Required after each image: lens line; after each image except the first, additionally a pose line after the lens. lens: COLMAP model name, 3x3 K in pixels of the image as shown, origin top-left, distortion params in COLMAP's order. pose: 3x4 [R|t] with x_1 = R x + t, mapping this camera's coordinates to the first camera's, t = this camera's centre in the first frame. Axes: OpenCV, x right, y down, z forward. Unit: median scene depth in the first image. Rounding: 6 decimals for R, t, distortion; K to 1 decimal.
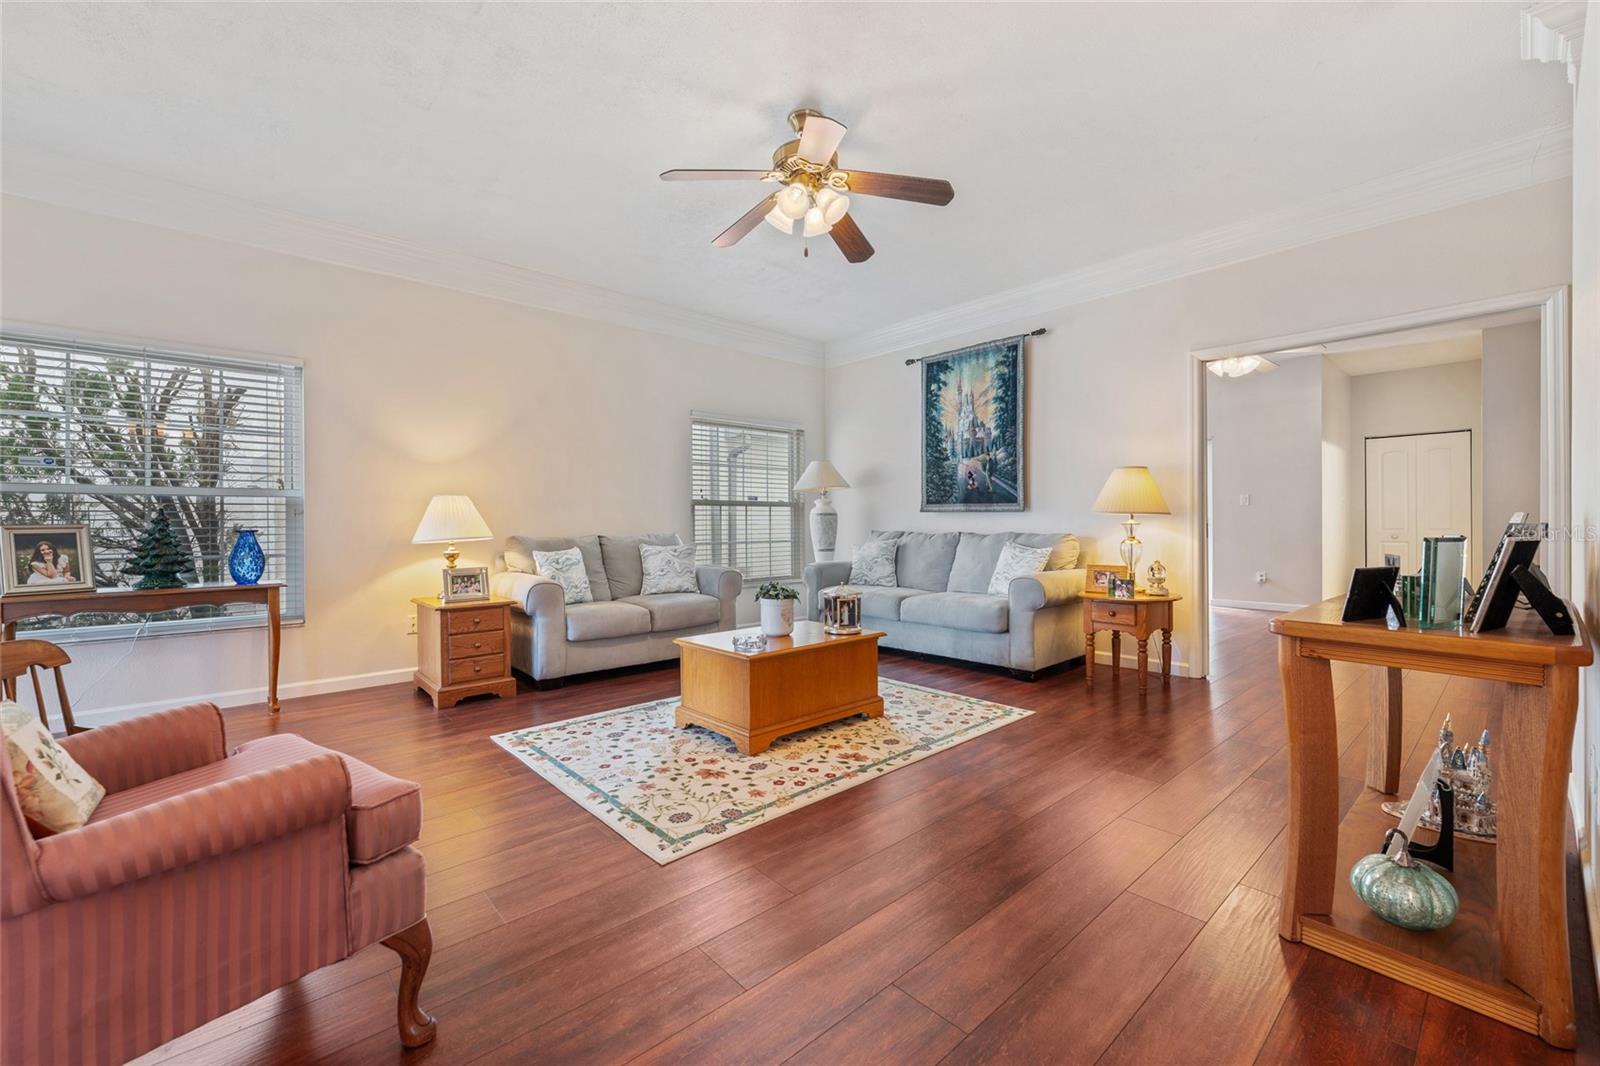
lens RADIAL K [[612.9, 0, 802.0], [0, 612.9, 521.9], [0, 0, 1]] dist [0.000152, -0.000031]
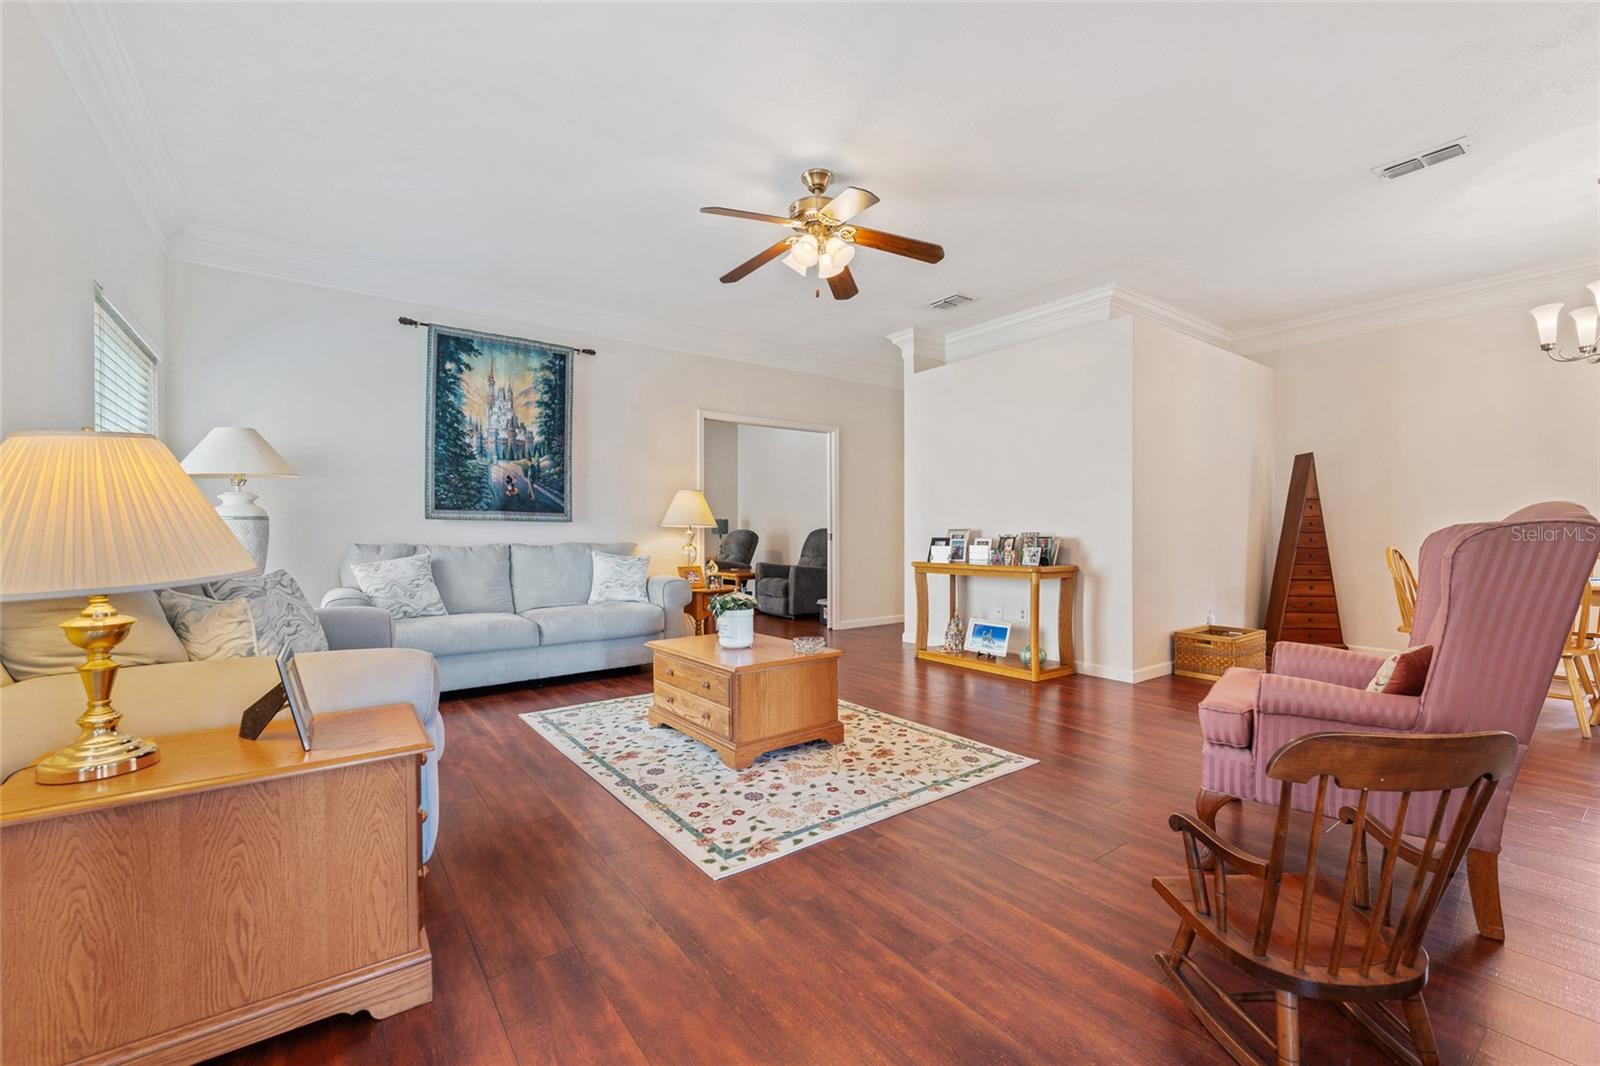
lens RADIAL K [[651.4, 0, 800.0], [0, 651.4, 533.0], [0, 0, 1]] dist [-0.000427, -0.000229]
pose [[0.136936, 0.003875, 0.990572, -0.704017], [-0.000734, 0.999992, -0.003810, 0.005647], [-0.990580, -0.000205, 0.136938, 0.512515]]
